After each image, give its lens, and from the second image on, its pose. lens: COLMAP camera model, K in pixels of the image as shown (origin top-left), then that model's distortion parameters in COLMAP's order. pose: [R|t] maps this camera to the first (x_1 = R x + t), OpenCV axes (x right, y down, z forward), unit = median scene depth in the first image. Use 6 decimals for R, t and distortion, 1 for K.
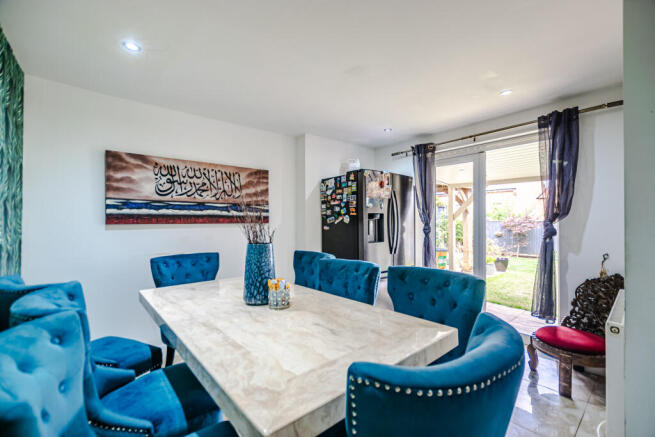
lens RADIAL K [[281.6, 0, 327.5], [0, 281.6, 218.5], [0, 0, 1]] dist [0.002168, -0.000225]
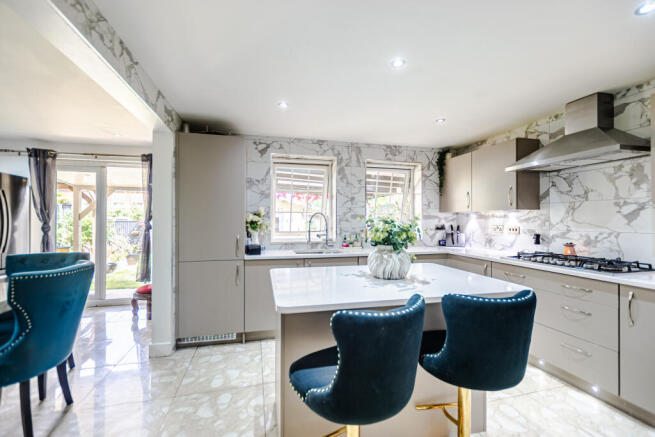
lens RADIAL K [[281.6, 0, 327.5], [0, 281.6, 218.5], [0, 0, 1]] dist [0.002168, -0.000225]
pose [[0.431197, 0.007027, 0.902230, -0.161925], [-0.007810, 0.999961, -0.004055, -0.002220], [-0.902224, -0.005298, 0.431235, -0.453529]]
